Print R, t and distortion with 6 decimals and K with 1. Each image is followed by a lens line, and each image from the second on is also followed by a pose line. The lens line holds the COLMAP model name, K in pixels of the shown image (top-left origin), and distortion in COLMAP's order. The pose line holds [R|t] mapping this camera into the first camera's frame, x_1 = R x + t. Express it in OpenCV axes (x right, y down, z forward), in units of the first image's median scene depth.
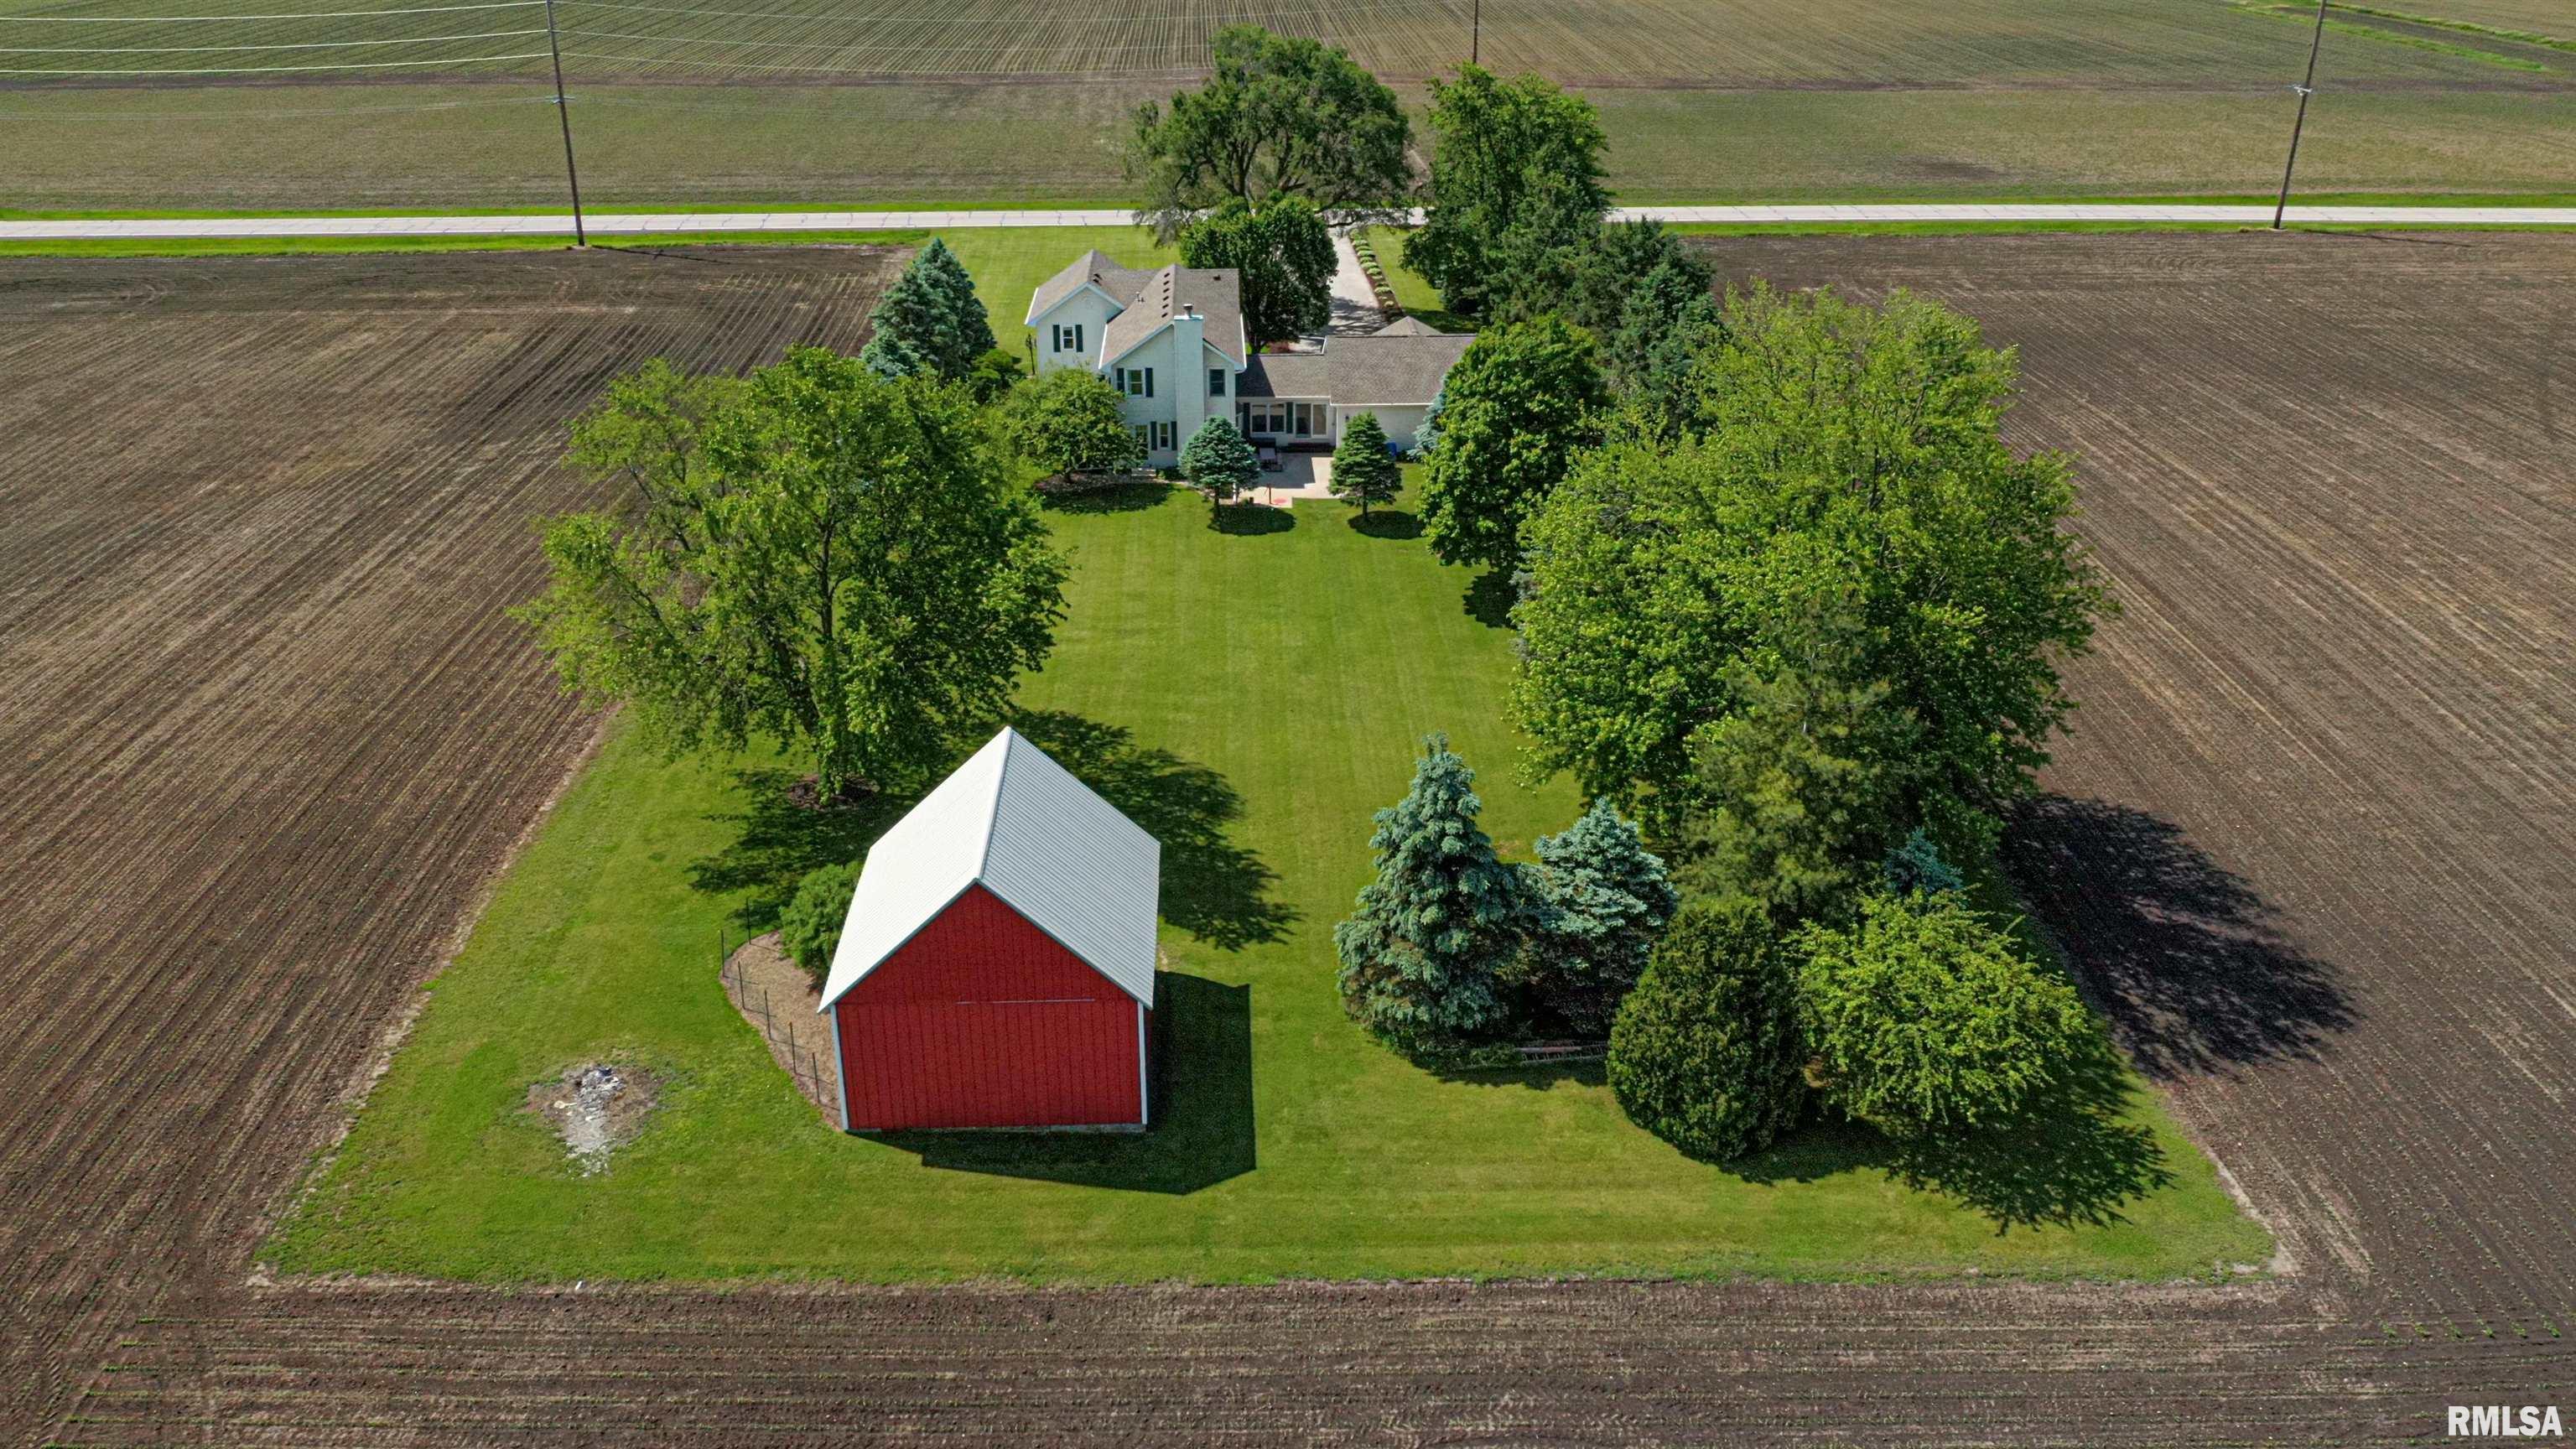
lens RADIAL K [[1991.6, 0, 1287.3], [0, 1991.6, 765.9], [0, 0, 1]] dist [-0.005072, -0.004442]
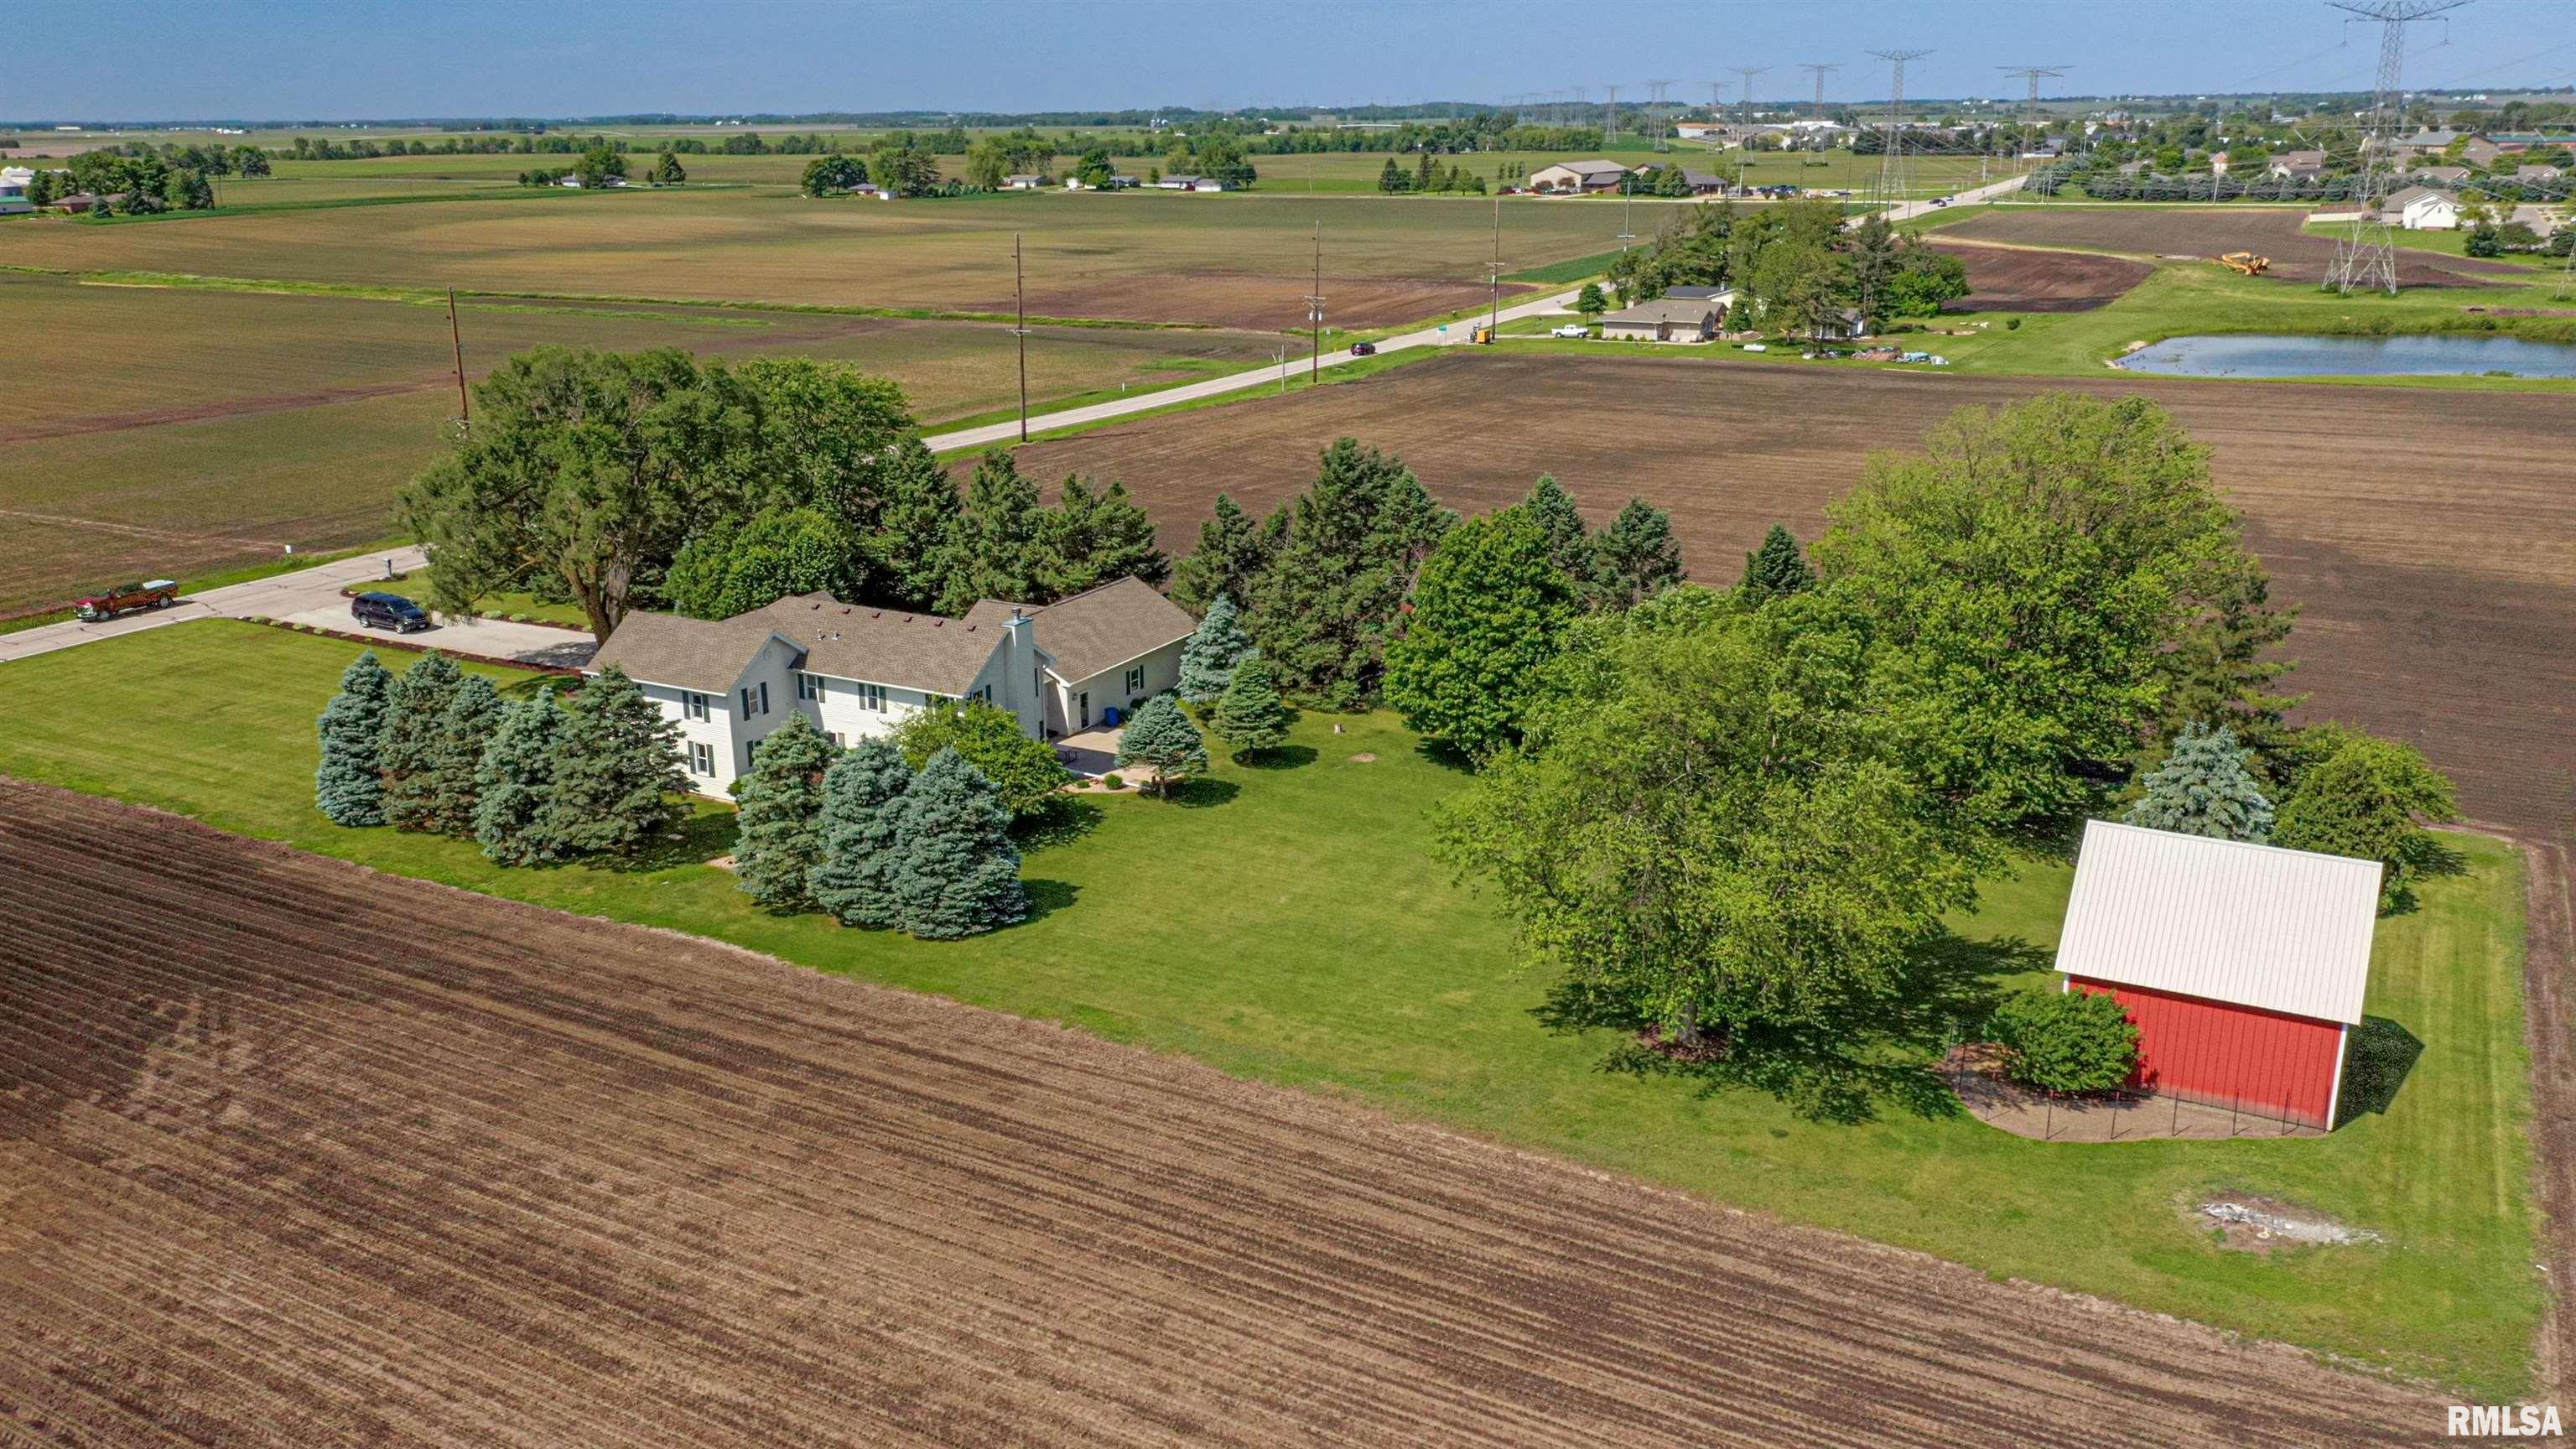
lens RADIAL K [[1991.6, 0, 1287.3], [0, 1991.6, 765.9], [0, 0, 1]] dist [-0.005072, -0.004442]
pose [[0.518611, -0.272423, 0.810450, -0.688899], [0.381079, 0.922175, 0.066124, -0.159189], [-0.765390, 0.274552, 0.582064, 0.340483]]
